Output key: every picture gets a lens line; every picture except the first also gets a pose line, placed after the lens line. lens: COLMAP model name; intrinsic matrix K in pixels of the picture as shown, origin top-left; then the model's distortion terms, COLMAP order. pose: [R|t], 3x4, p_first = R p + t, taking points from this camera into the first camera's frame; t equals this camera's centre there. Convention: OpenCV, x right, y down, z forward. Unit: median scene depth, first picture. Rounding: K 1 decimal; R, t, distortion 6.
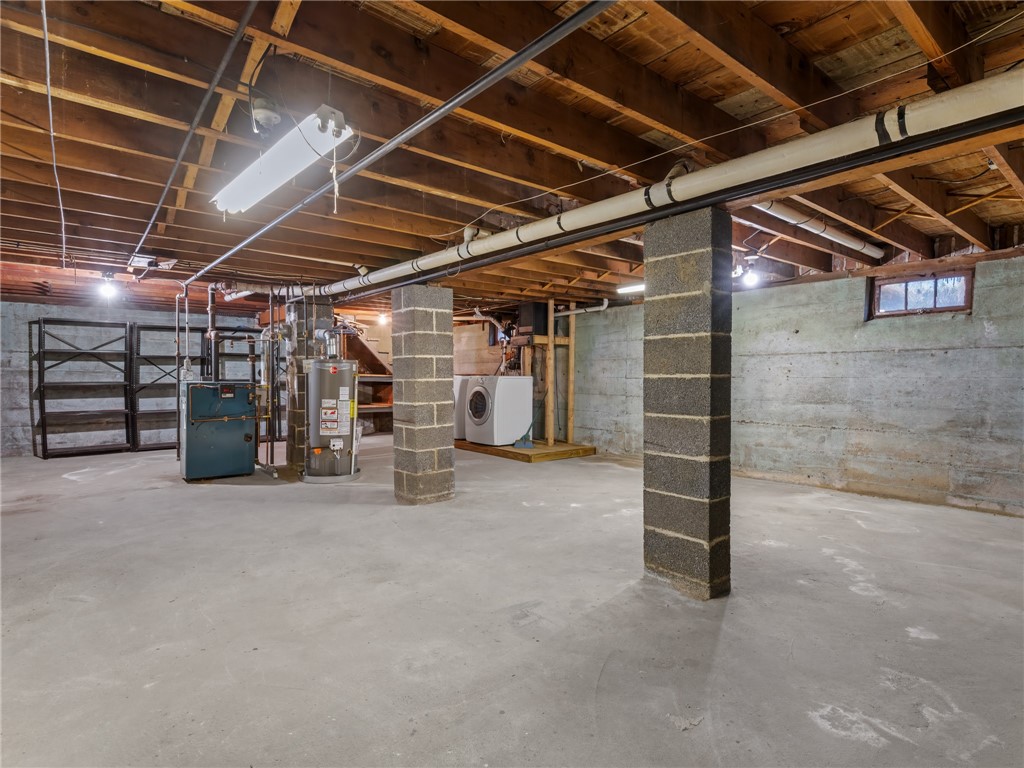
lens RADIAL K [[552.9, 0, 513.7], [0, 552.9, 397.3], [0, 0, 1]] dist [0.000108, 0.001105]
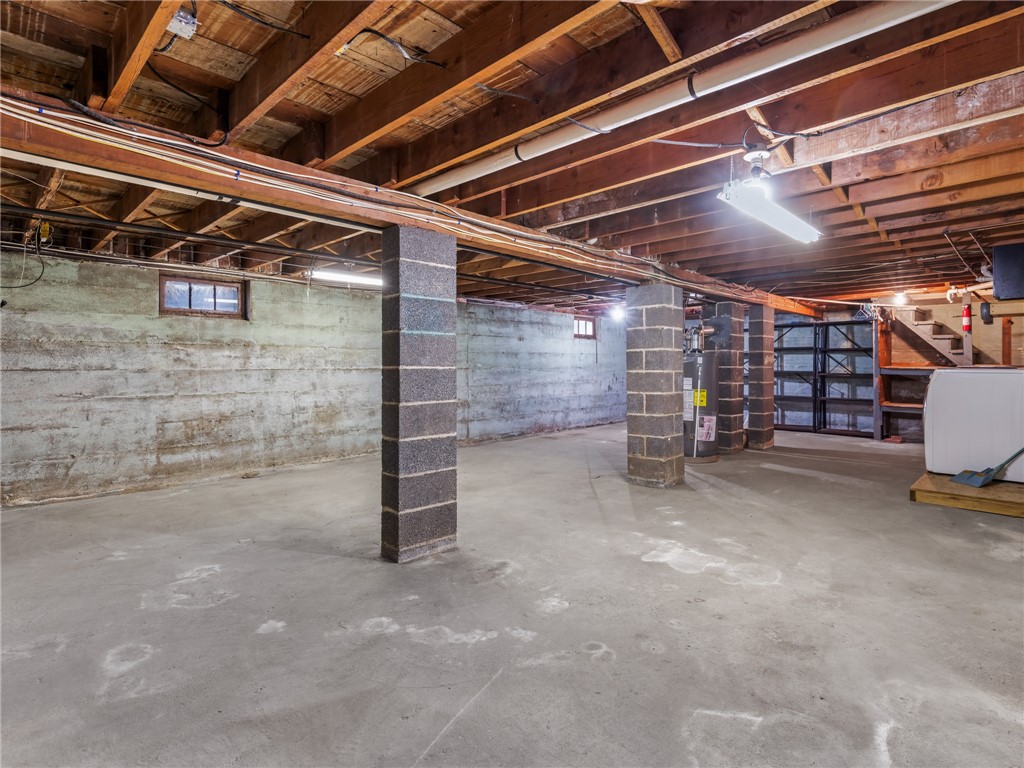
lens RADIAL K [[521.5, 0, 518.1], [0, 521.5, 367.0], [0, 0, 1]] dist [0.000525, -0.000426]
pose [[0.104561, 0.000427, -0.994518, 1.396801], [-0.041311, 0.999139, -0.003914, -0.043714], [0.993660, 0.041493, 0.104488, 1.078621]]
